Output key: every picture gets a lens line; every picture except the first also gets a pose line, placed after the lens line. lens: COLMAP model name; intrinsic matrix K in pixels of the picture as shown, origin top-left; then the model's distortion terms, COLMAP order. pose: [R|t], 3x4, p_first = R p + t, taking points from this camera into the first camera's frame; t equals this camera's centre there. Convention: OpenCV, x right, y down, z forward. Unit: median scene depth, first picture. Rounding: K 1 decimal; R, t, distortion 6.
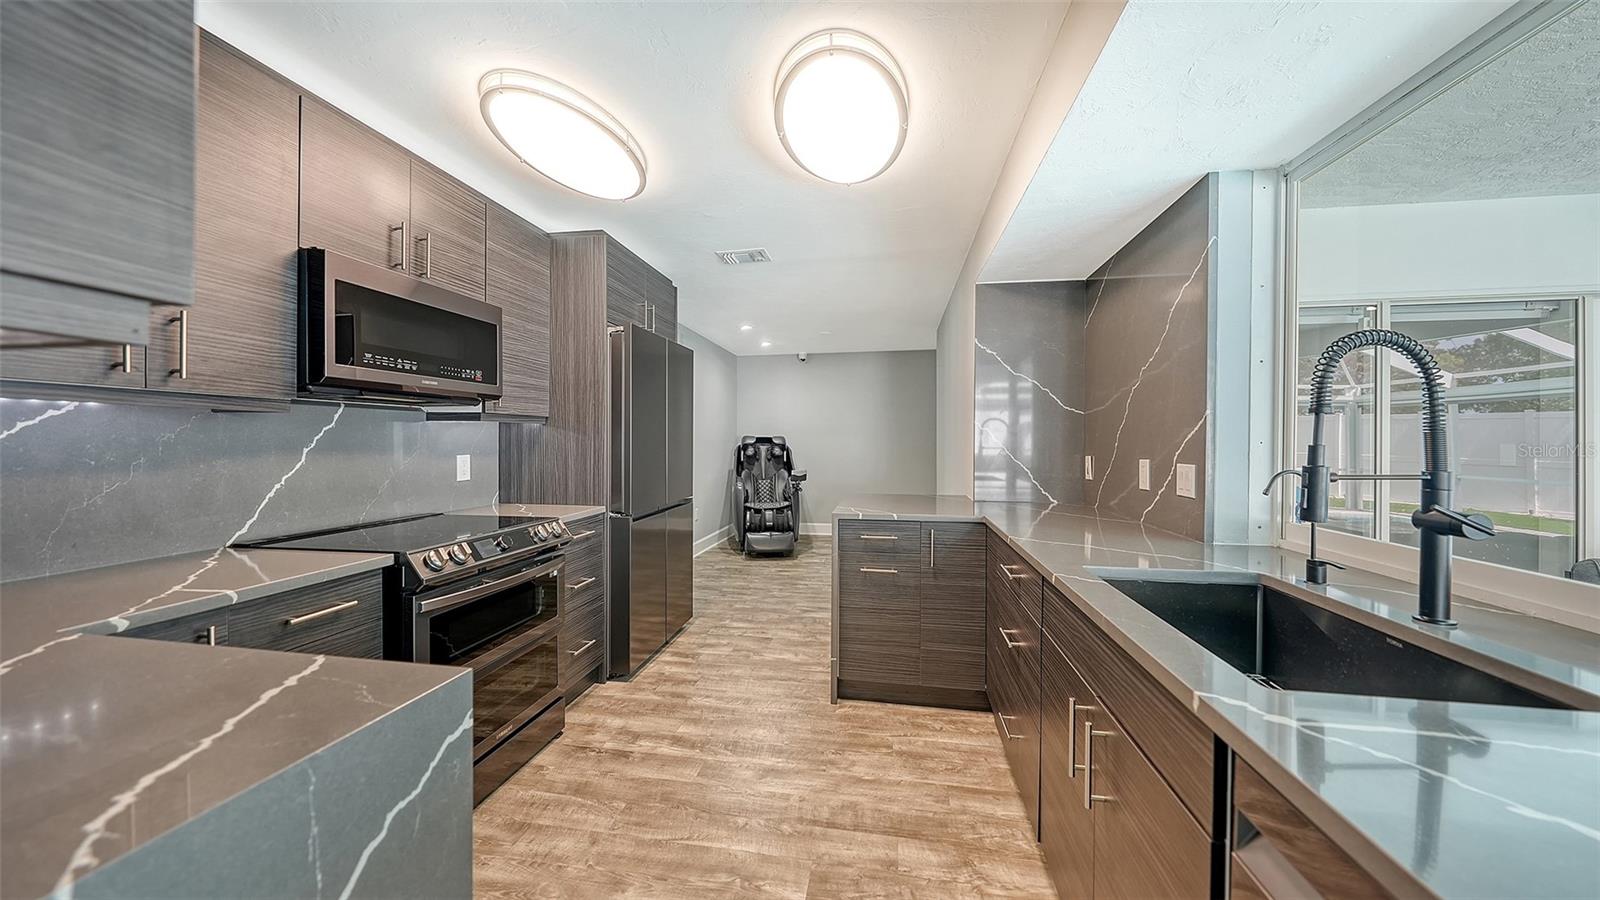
lens RADIAL K [[559.7, 0, 798.5], [0, 559.7, 407.3], [0, 0, 1]] dist [-0.003829, -0.000552]
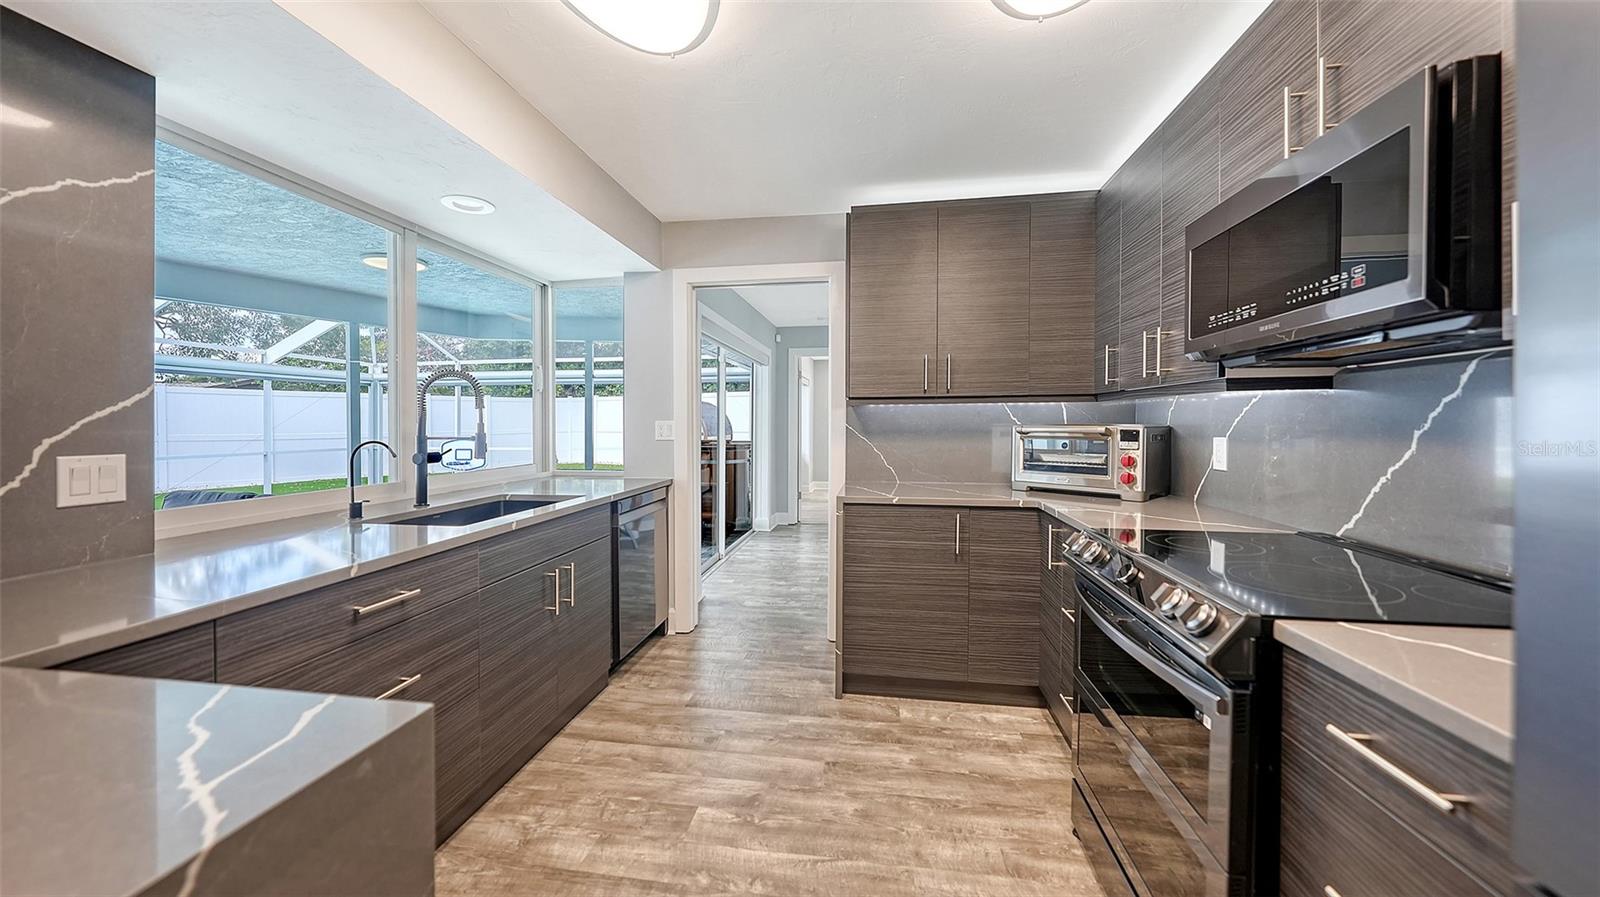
lens RADIAL K [[559.7, 0, 809.6], [0, 559.7, 426.9], [0, 0, 1]] dist [-0.003829, -0.000552]
pose [[-0.999236, -0.005178, -0.038741, -0.132179], [-0.003301, 0.998825, -0.048340, 0.106750], [0.038946, -0.048175, -0.998079, 1.703117]]
